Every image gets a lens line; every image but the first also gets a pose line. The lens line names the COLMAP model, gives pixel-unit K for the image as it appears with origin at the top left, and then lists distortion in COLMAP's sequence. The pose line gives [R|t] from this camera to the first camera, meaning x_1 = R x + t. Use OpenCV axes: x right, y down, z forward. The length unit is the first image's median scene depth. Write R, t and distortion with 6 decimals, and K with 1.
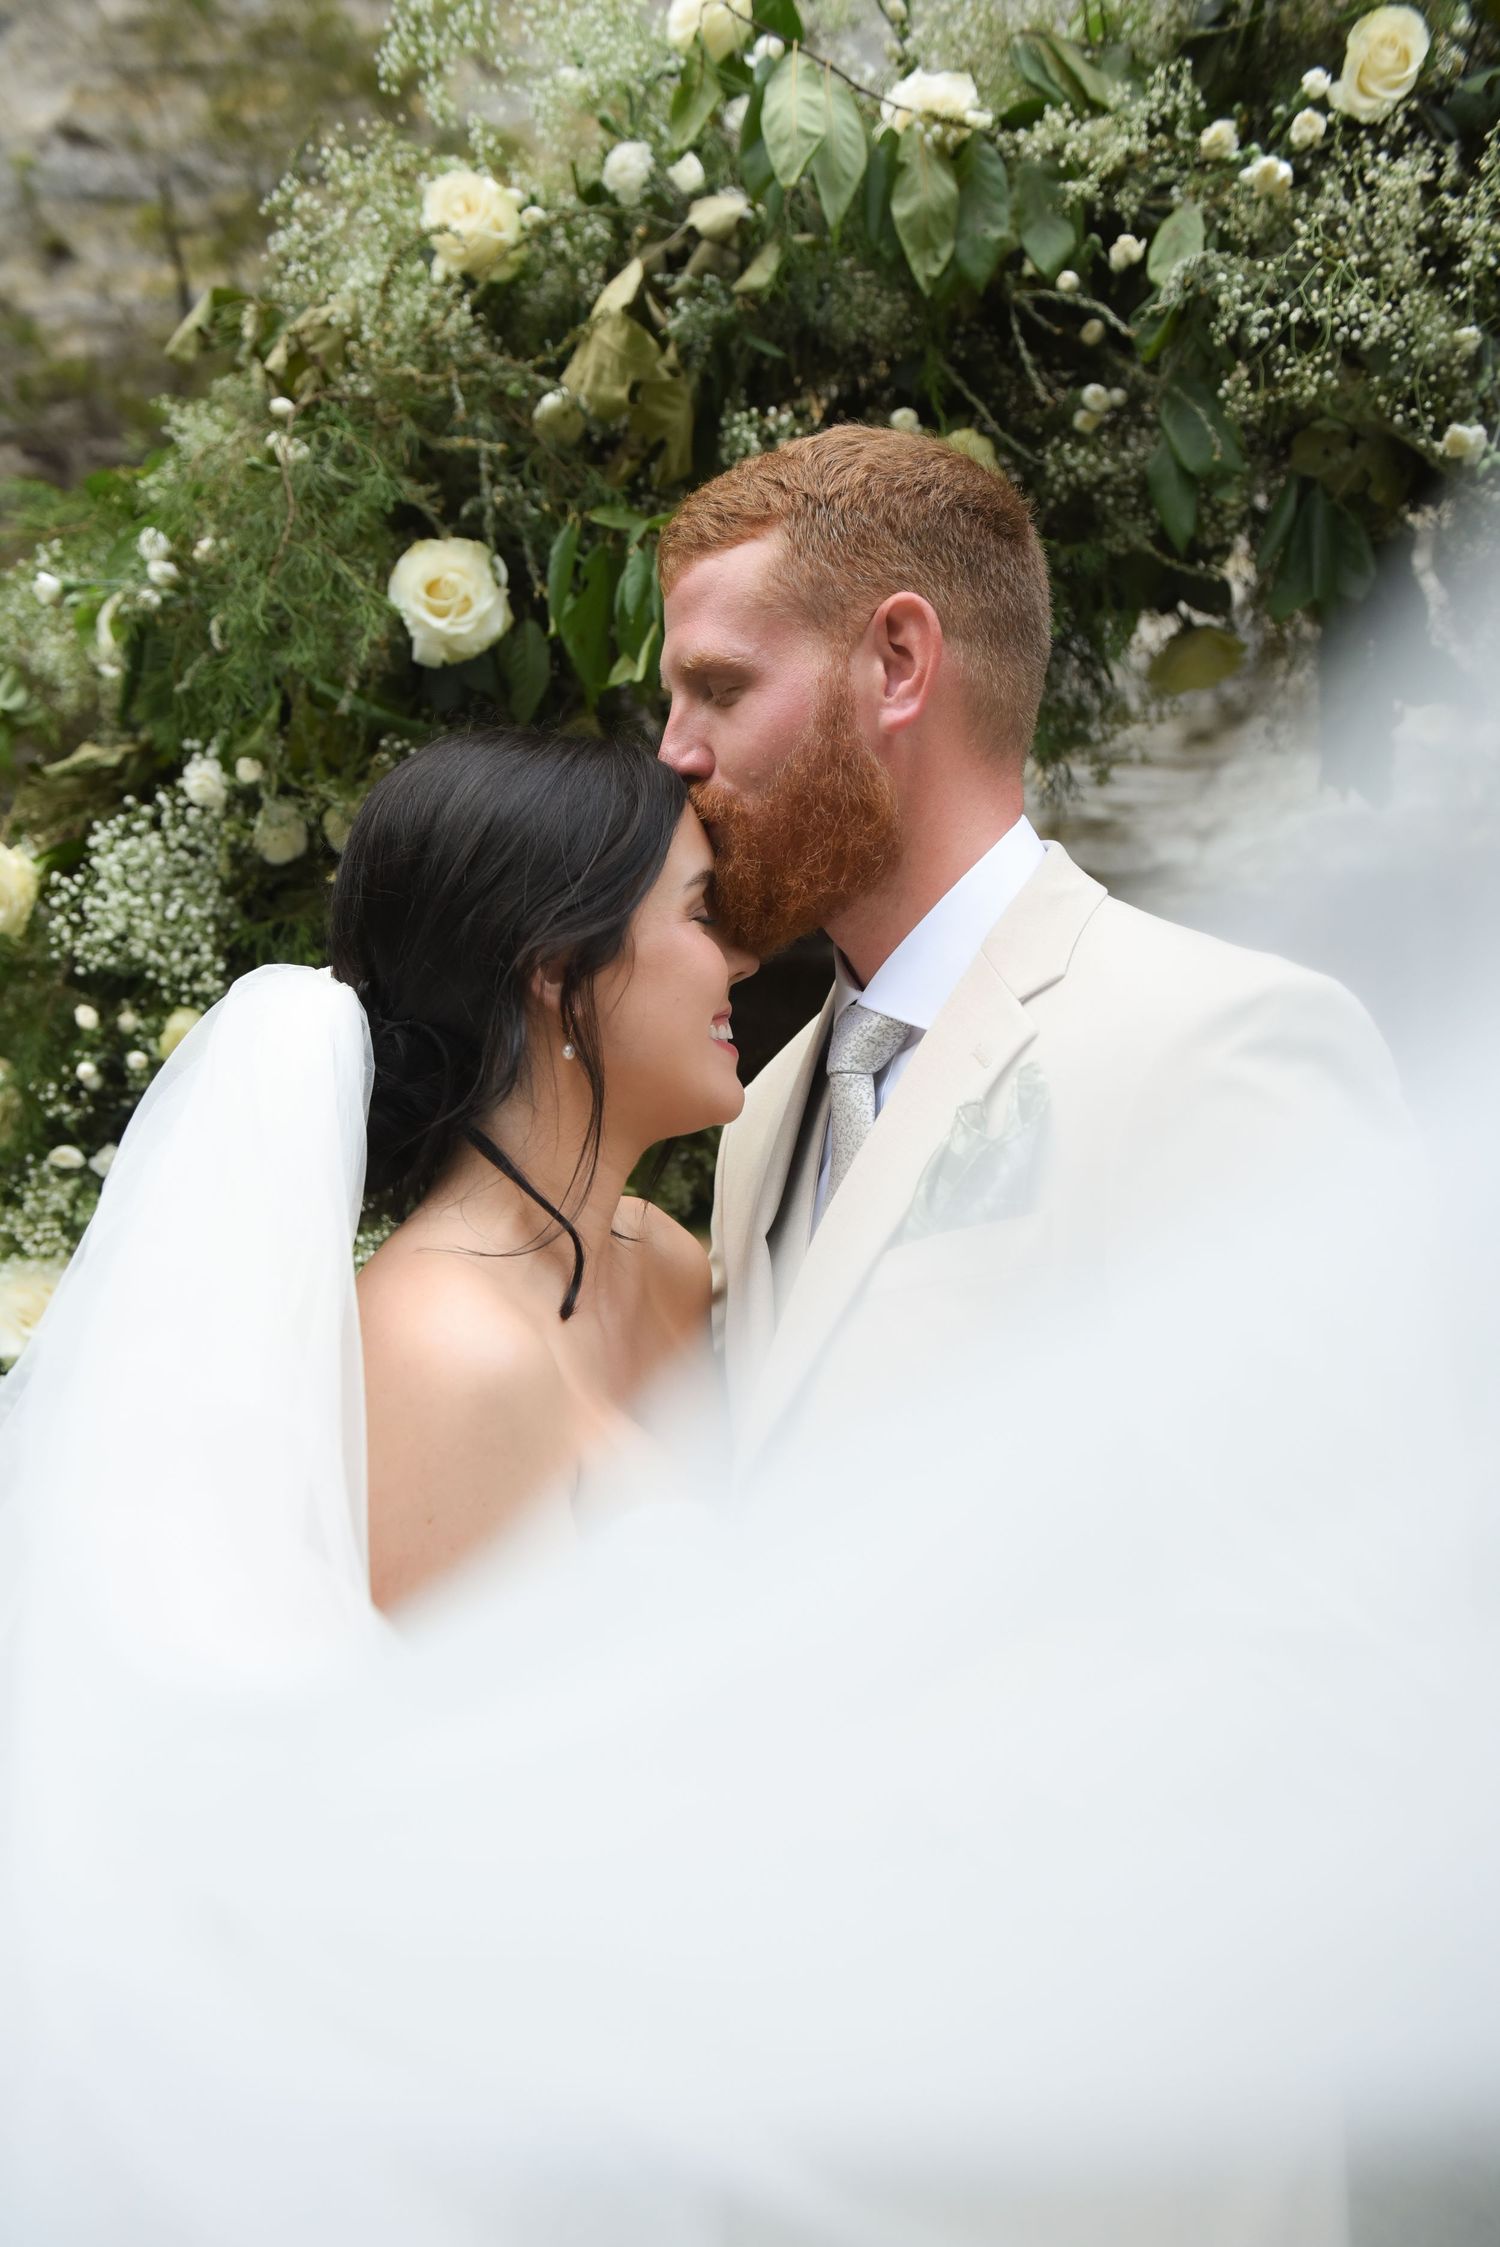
lens RADIAL K [[1773.1, 0, 762.9], [0, 1773.1, 1116.7], [0, 0, 1]] dist [-0.037994, -0.002485]
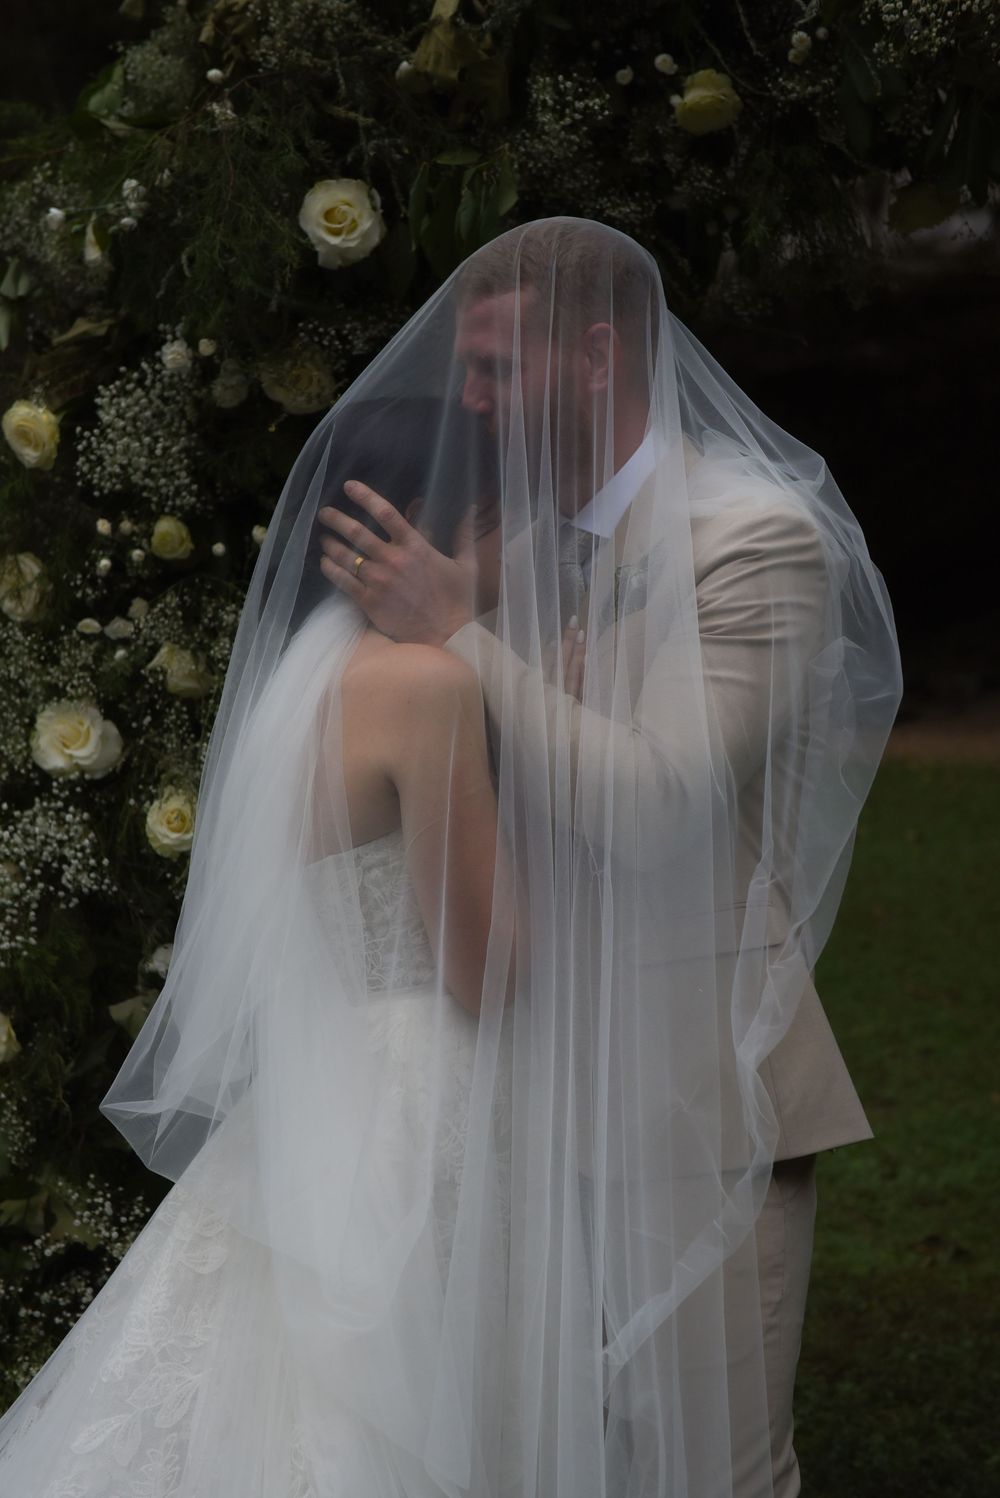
lens RADIAL K [[2362.9, 0, 499.4], [0, 2362.9, 751.1], [0, 0, 1]] dist [0.036773, 0.000000]
pose [[0.991945, -0.028443, -0.123433, 0.165080], [0.037930, 0.996446, 0.075207, -0.007528], [0.120855, -0.079283, 0.989499, -0.870221]]
